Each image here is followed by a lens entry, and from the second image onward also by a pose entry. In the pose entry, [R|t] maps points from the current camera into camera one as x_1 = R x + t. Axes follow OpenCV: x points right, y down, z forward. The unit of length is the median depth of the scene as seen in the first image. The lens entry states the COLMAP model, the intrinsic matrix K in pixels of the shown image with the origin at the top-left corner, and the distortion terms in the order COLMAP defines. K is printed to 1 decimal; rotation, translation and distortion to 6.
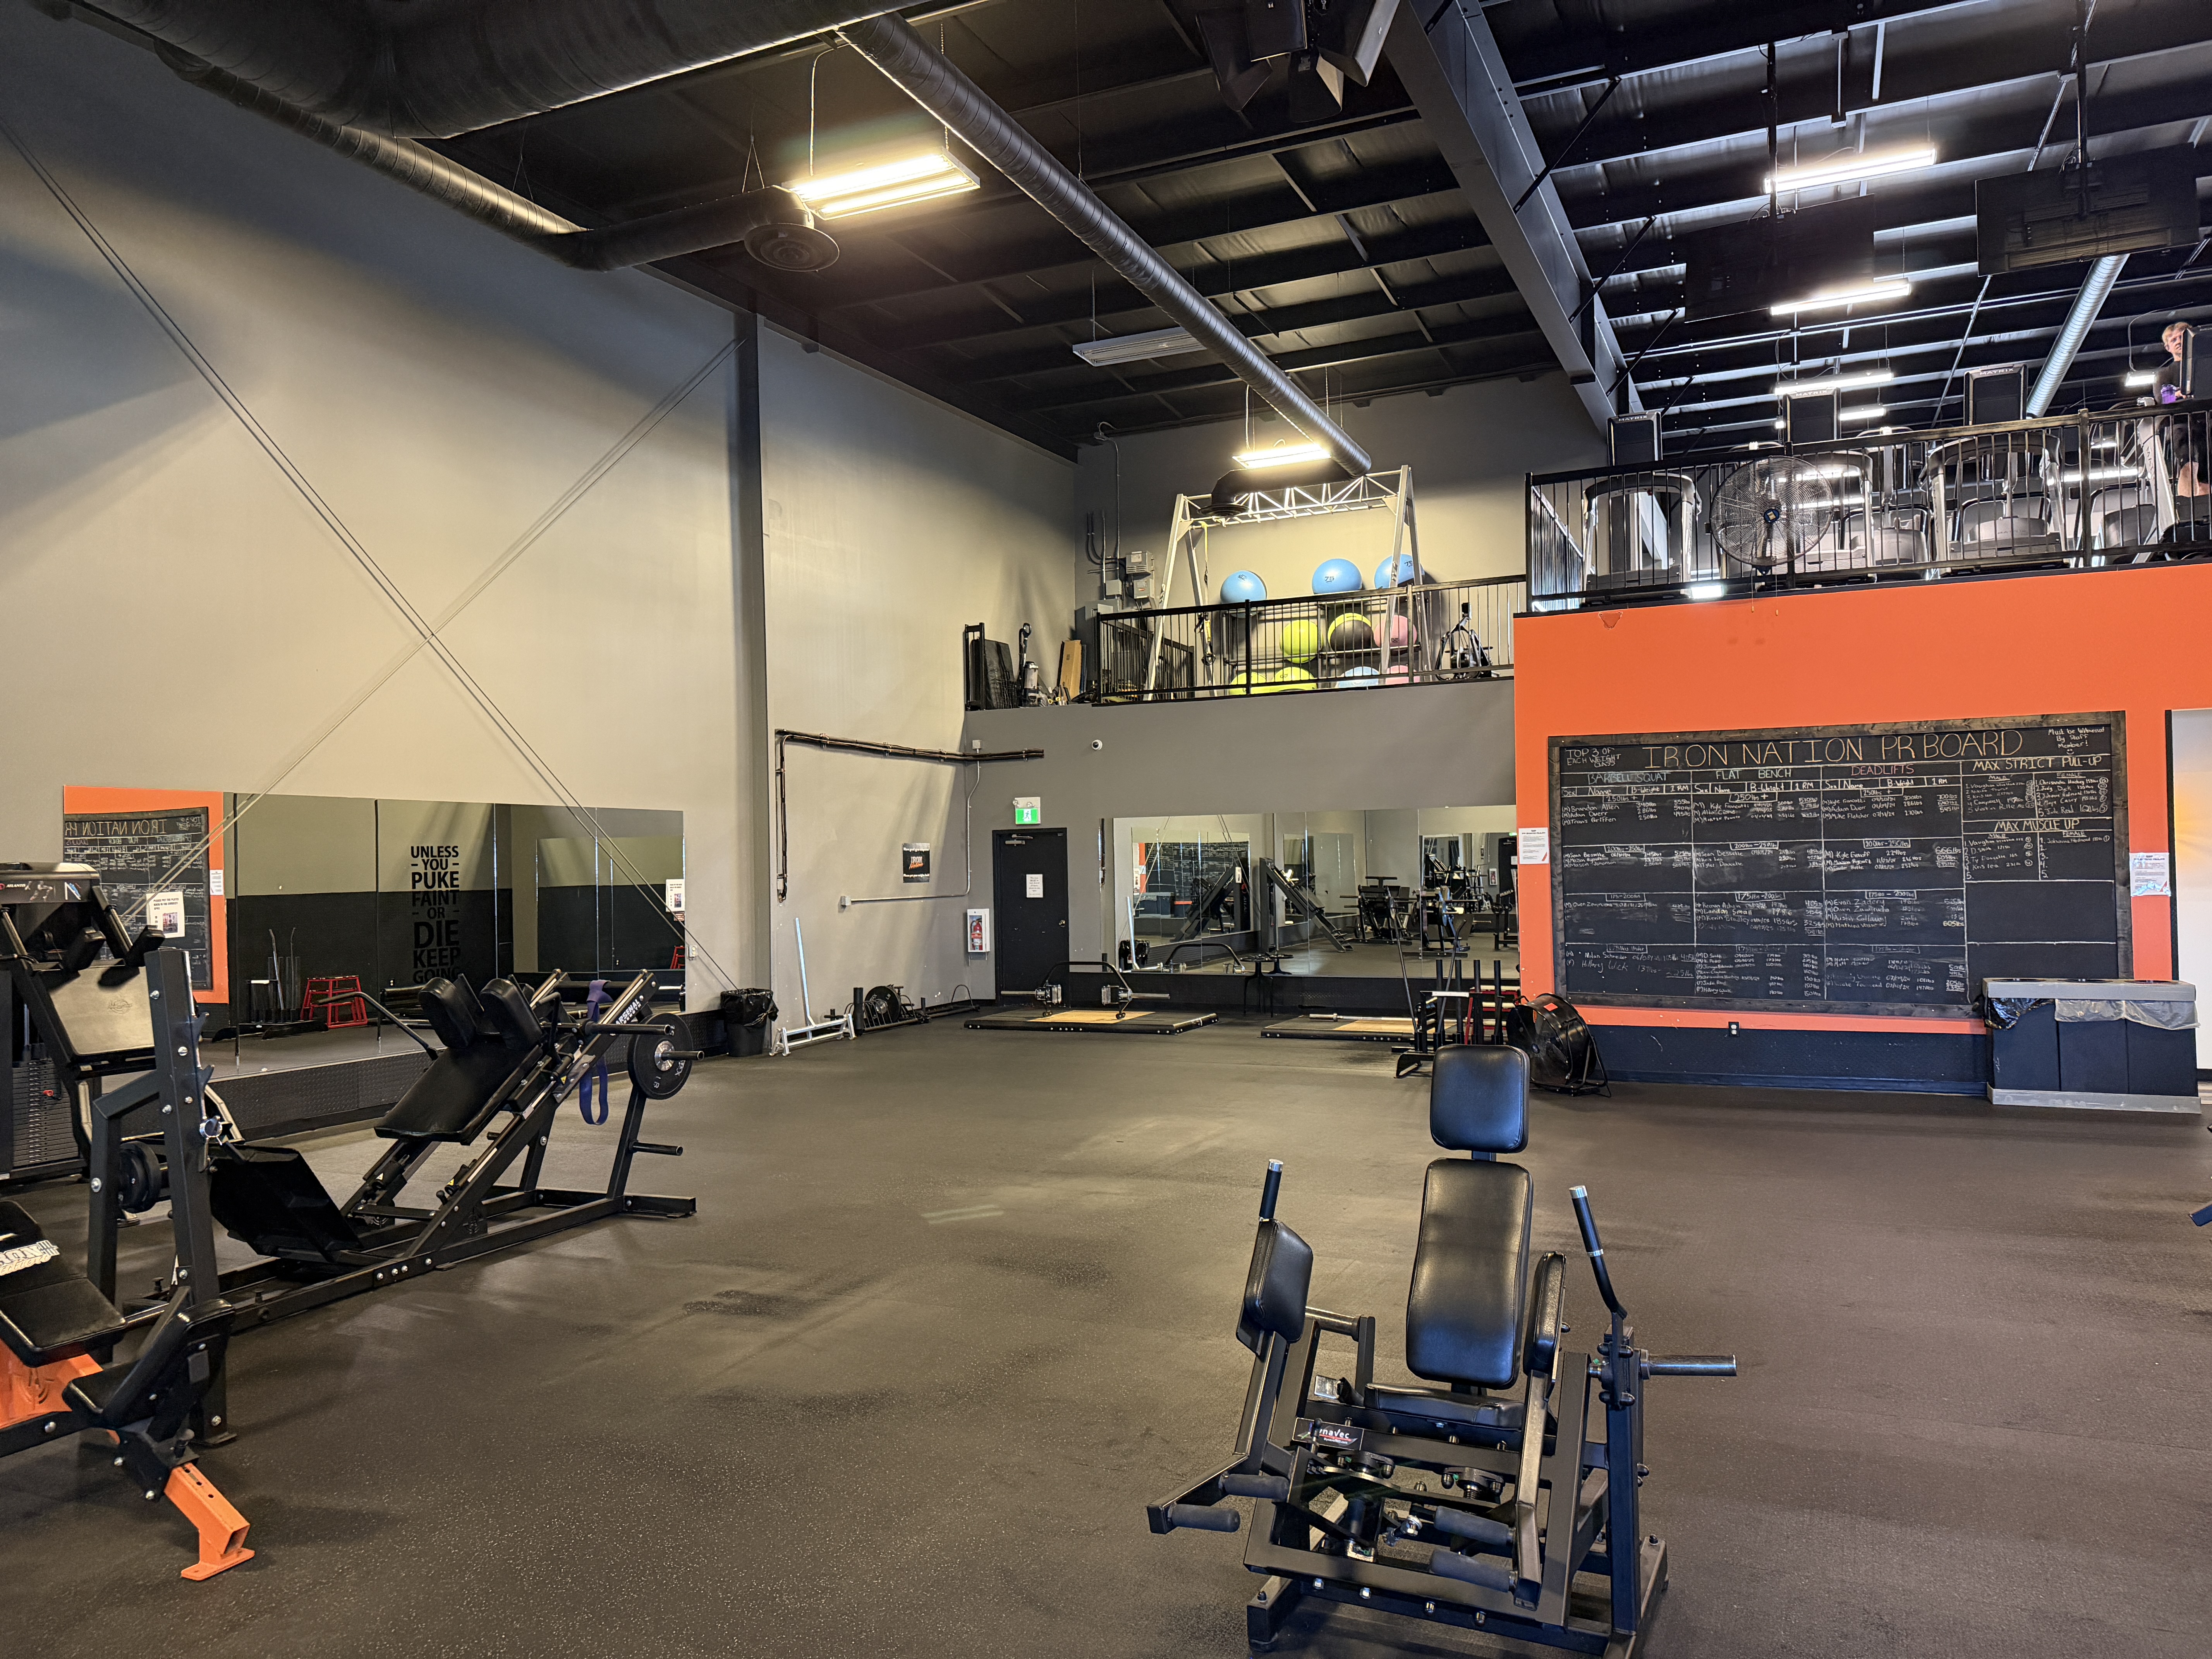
lens RADIAL K [[1558.0, 0, 1106.0], [0, 1558.0, 829.5], [0, 0, 1]] dist [-0.001629, -0.005736]
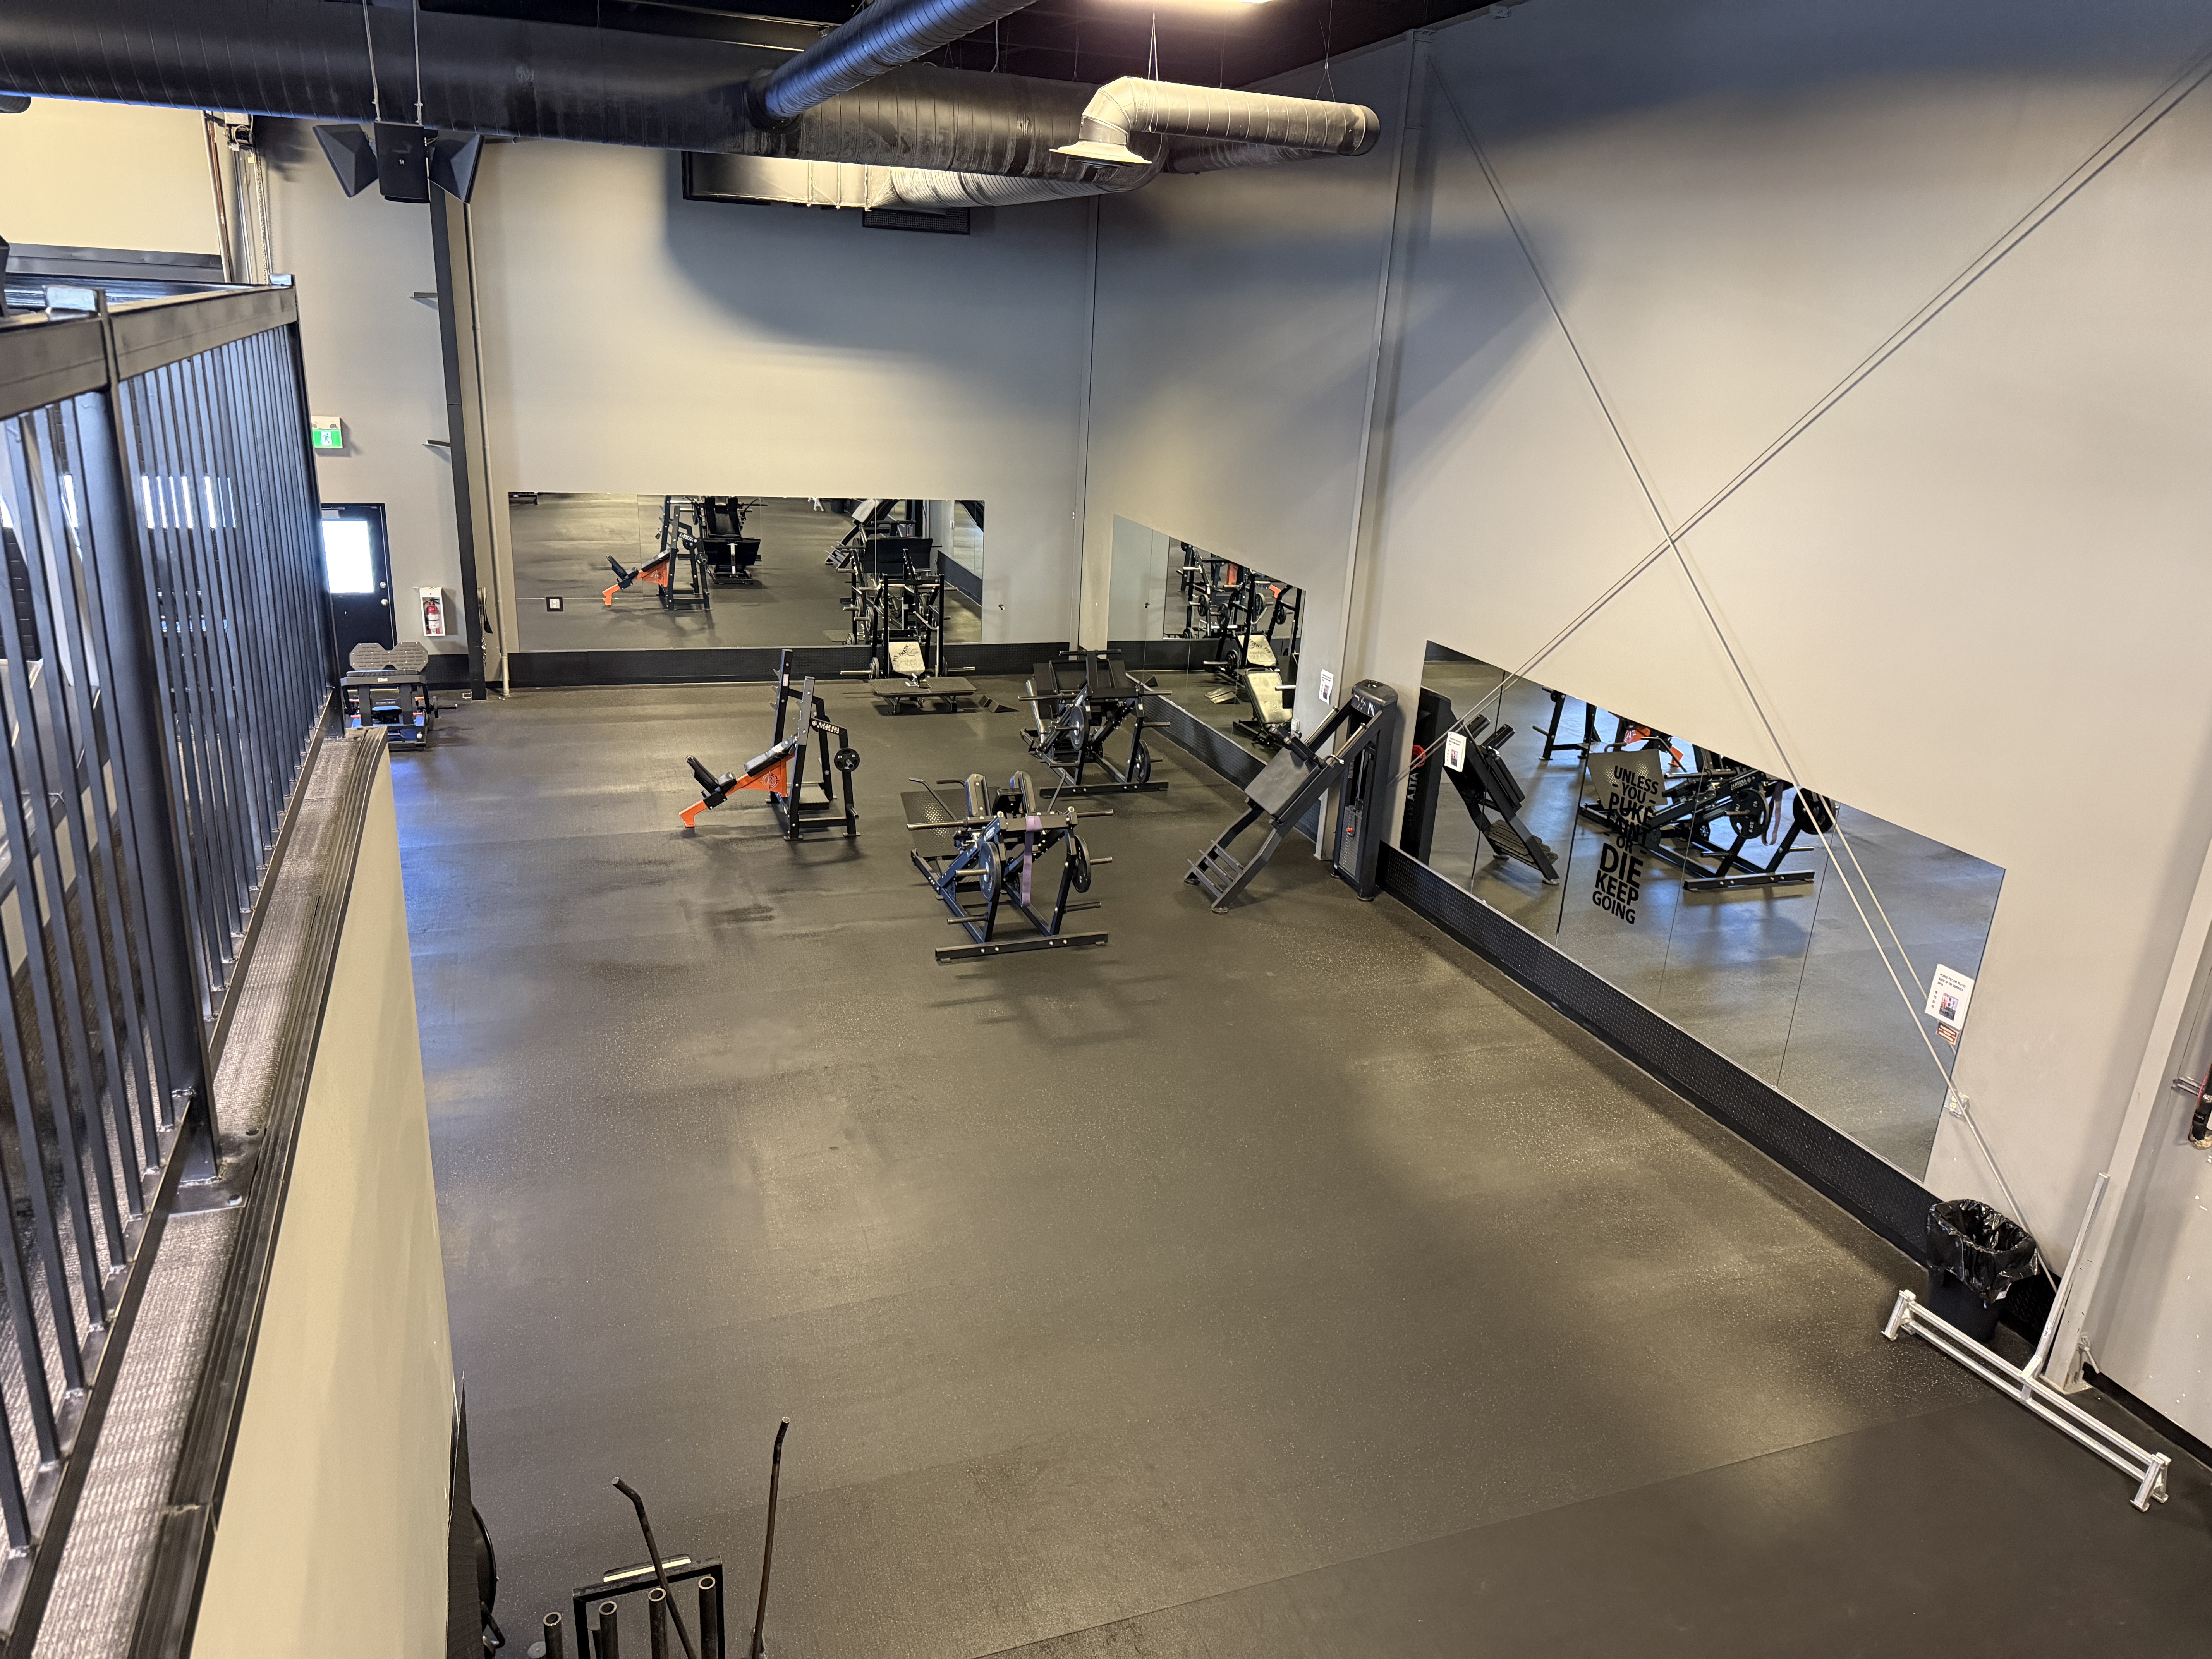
lens RADIAL K [[1558.0, 0, 1106.0], [0, 1558.0, 829.5], [0, 0, 1]] dist [-0.001629, -0.005736]
pose [[-0.706498, 0.204582, -0.677500, 0.257299], [-0.030273, 0.947694, 0.317740, -0.149395], [0.707067, 0.244993, -0.663351, 0.873385]]
